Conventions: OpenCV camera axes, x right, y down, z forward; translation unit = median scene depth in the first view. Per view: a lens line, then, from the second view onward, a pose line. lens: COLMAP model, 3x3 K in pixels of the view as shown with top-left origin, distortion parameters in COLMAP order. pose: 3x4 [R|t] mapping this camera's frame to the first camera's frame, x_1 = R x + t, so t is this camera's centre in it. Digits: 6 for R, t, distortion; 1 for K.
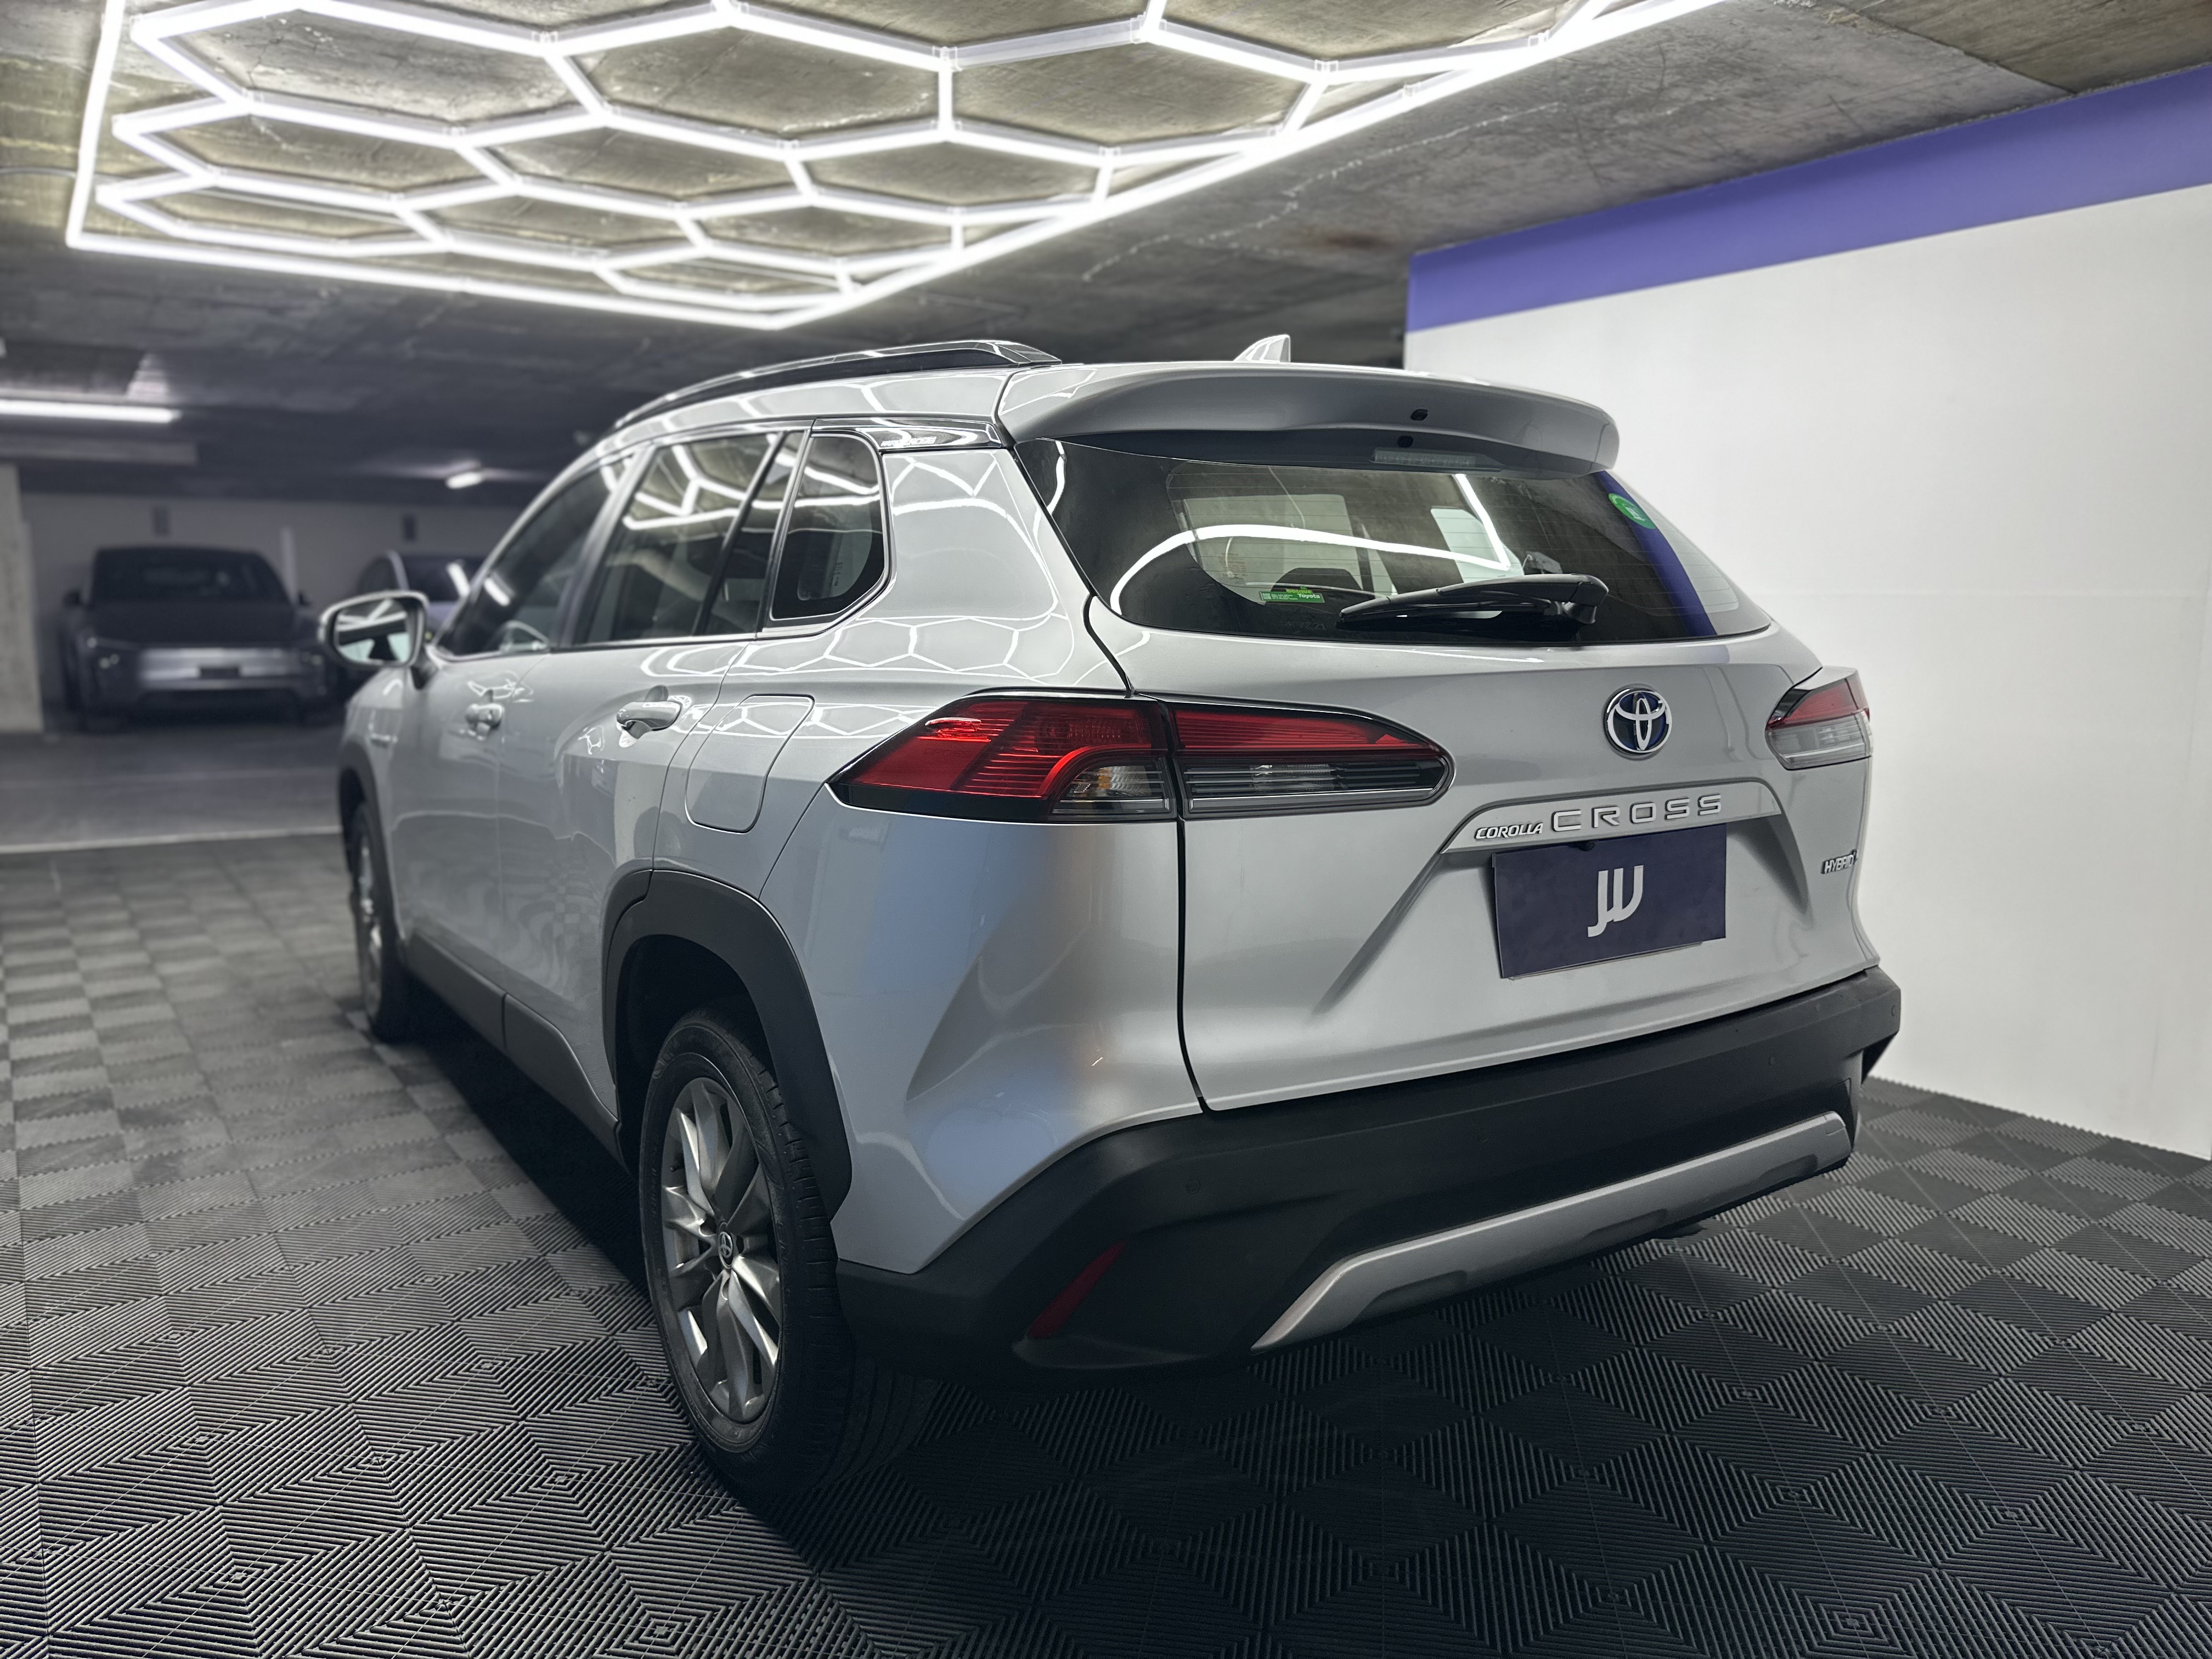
lens RADIAL K [[1552.9, 0, 1101.1], [0, 1552.9, 838.4], [0, 0, 1]] dist [0.068361, -0.056080]
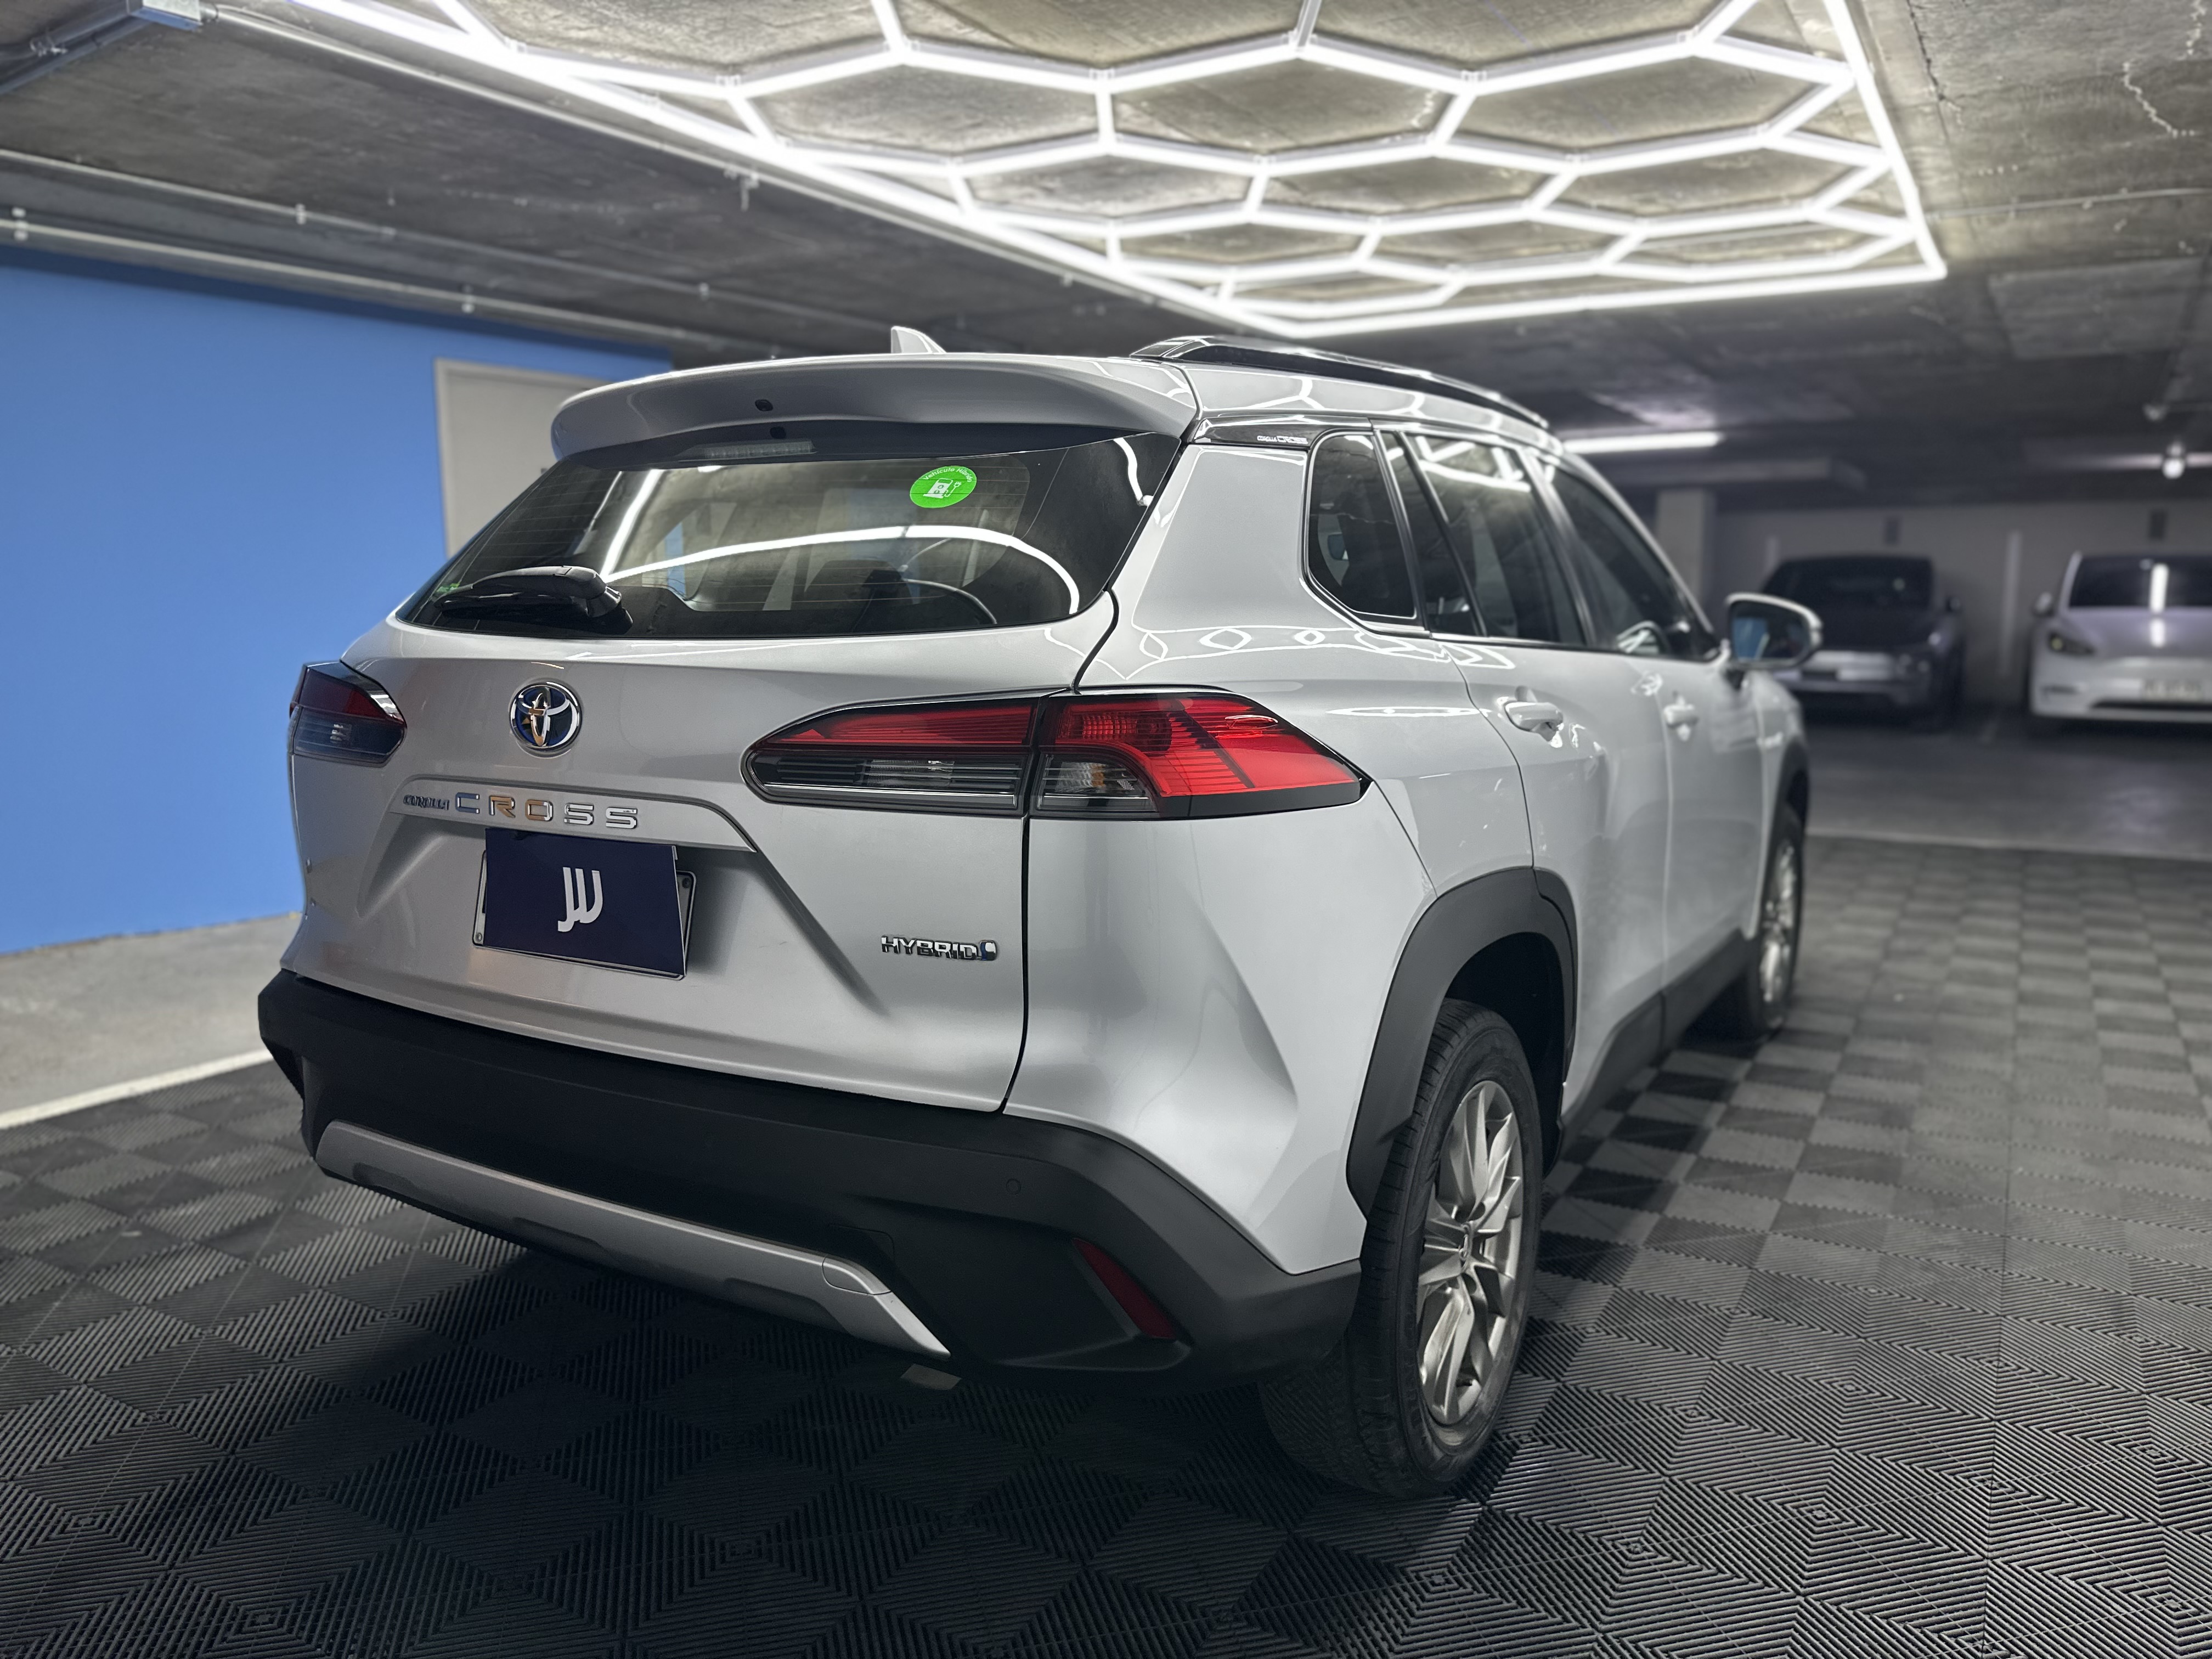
lens RADIAL K [[1552.9, 0, 1101.1], [0, 1552.9, 838.4], [0, 0, 1]] dist [0.068361, -0.056080]
pose [[0.444194, 0.130747, -0.886339, 1.323149], [-0.134899, 0.987776, 0.078105, -0.117603], [0.885716, 0.084872, 0.456402, 0.837731]]
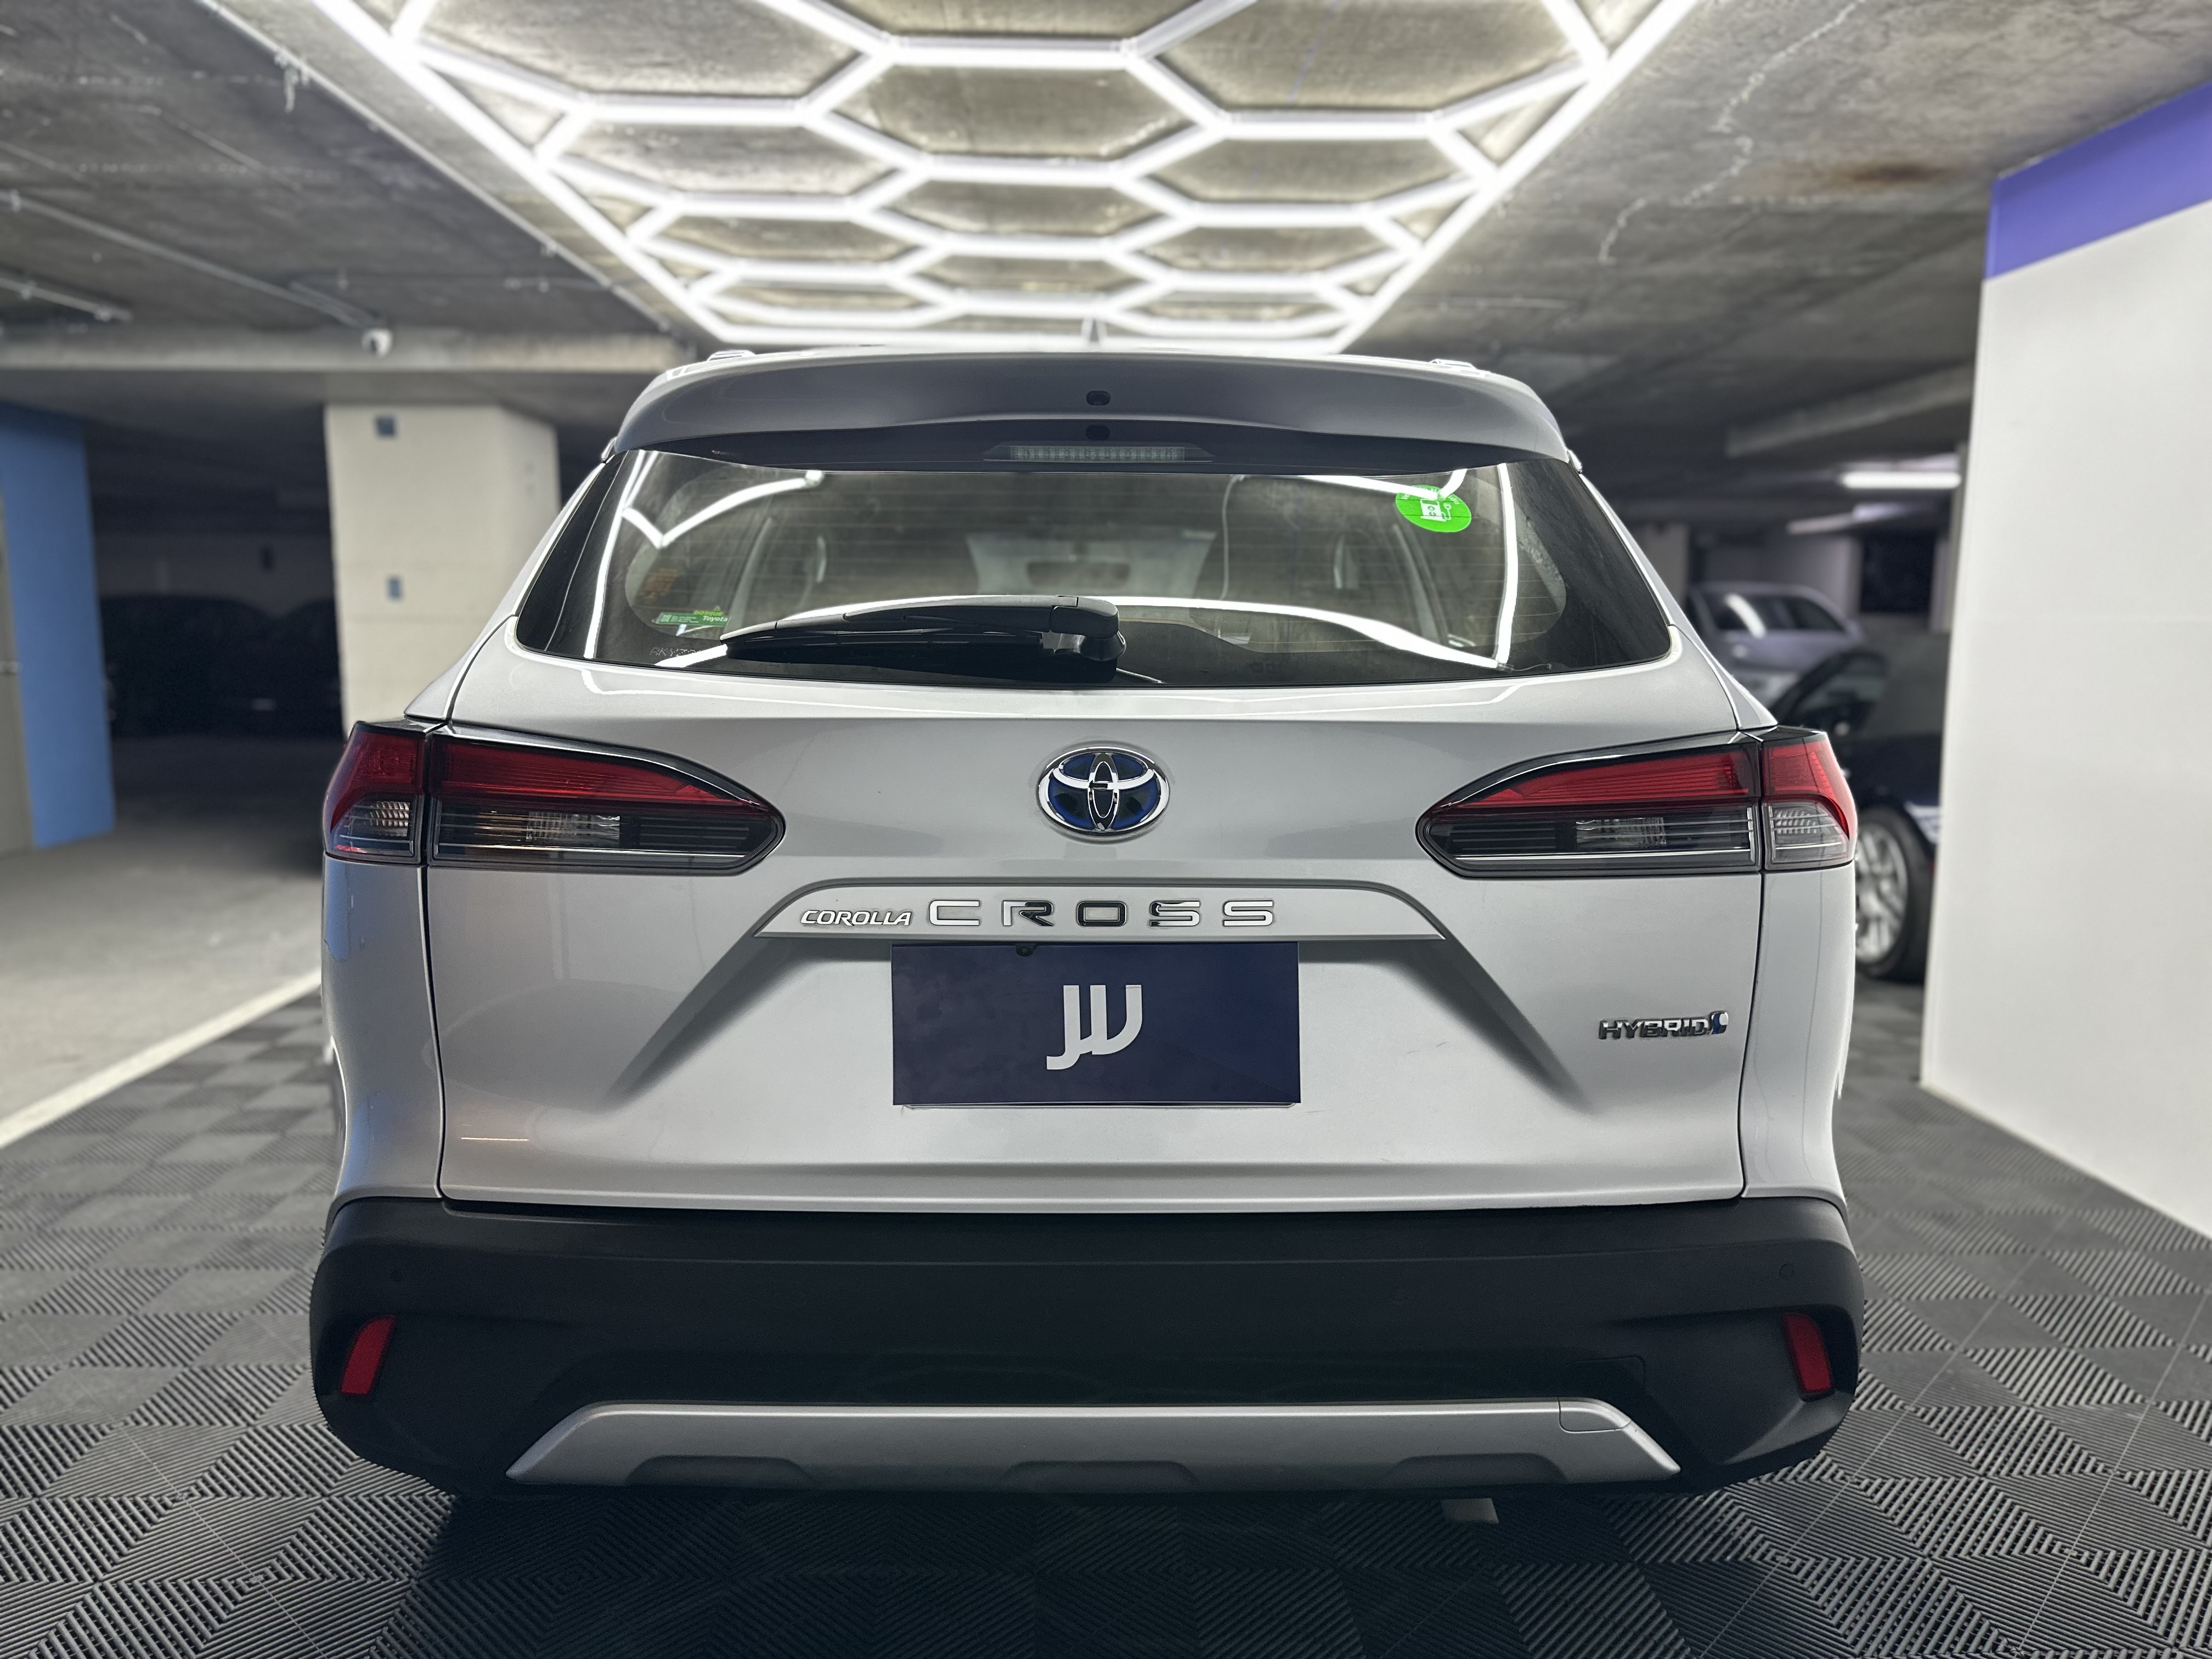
lens RADIAL K [[1552.9, 0, 1101.1], [0, 1552.9, 838.4], [0, 0, 1]] dist [0.068361, -0.056080]
pose [[0.852192, 0.074247, -0.517934, 0.709650], [-0.083426, 0.996498, 0.005584, -0.054671], [0.516535, 0.038450, 0.855402, 0.358605]]
